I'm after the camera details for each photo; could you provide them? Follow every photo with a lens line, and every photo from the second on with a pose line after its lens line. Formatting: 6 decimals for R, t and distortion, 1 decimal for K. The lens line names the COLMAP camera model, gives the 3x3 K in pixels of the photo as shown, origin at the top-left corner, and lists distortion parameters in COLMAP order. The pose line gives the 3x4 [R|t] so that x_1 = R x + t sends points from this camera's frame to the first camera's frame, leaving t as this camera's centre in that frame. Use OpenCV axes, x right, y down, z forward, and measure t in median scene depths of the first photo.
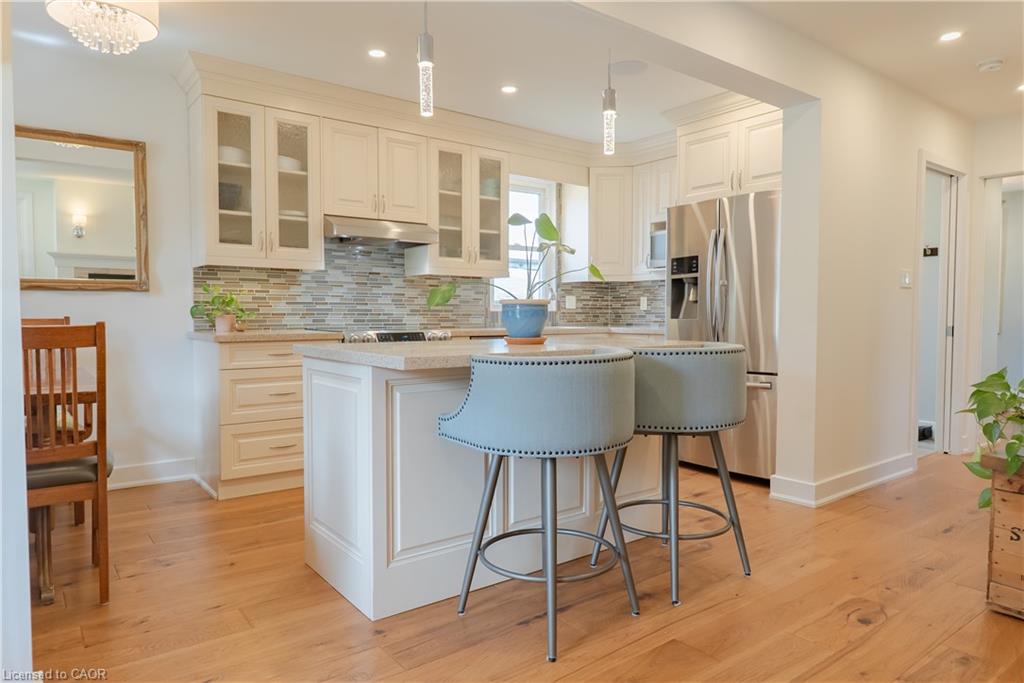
lens RADIAL K [[650.4, 0, 511.3], [0, 650.4, 346.0], [0, 0, 1]] dist [0.005786, -0.007809]
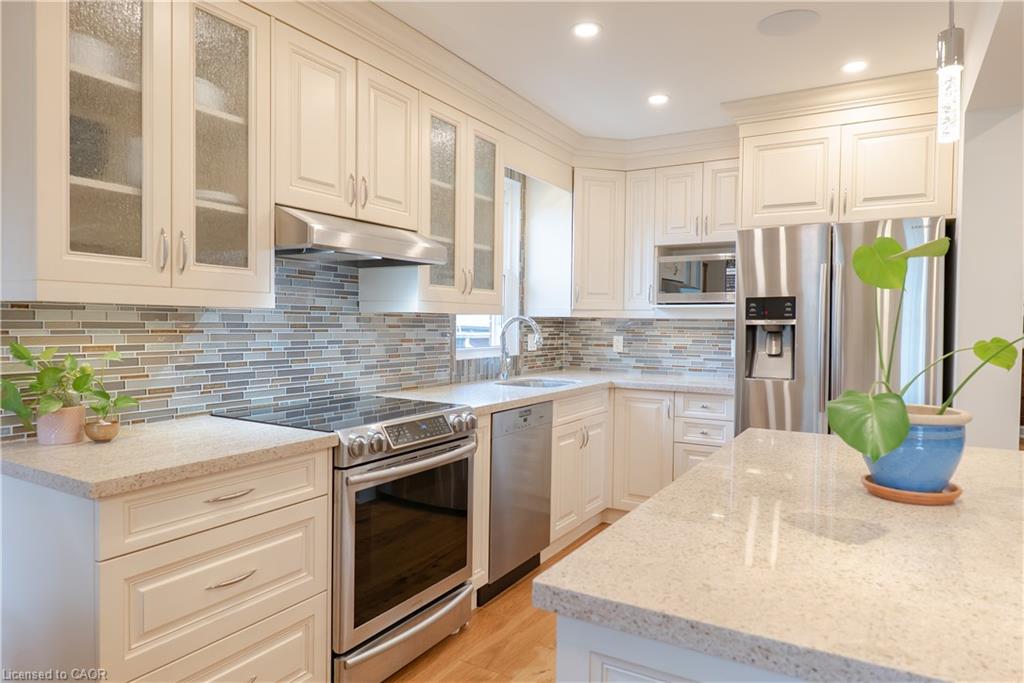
lens RADIAL K [[650.4, 0, 512.7], [0, 650.4, 341.2], [0, 0, 1]] dist [0.005786, -0.007809]
pose [[0.923422, -0.002681, 0.383777, -0.325116], [0.009851, 0.999812, -0.016717, -0.082951], [-0.383660, 0.019218, 0.923274, 0.457704]]
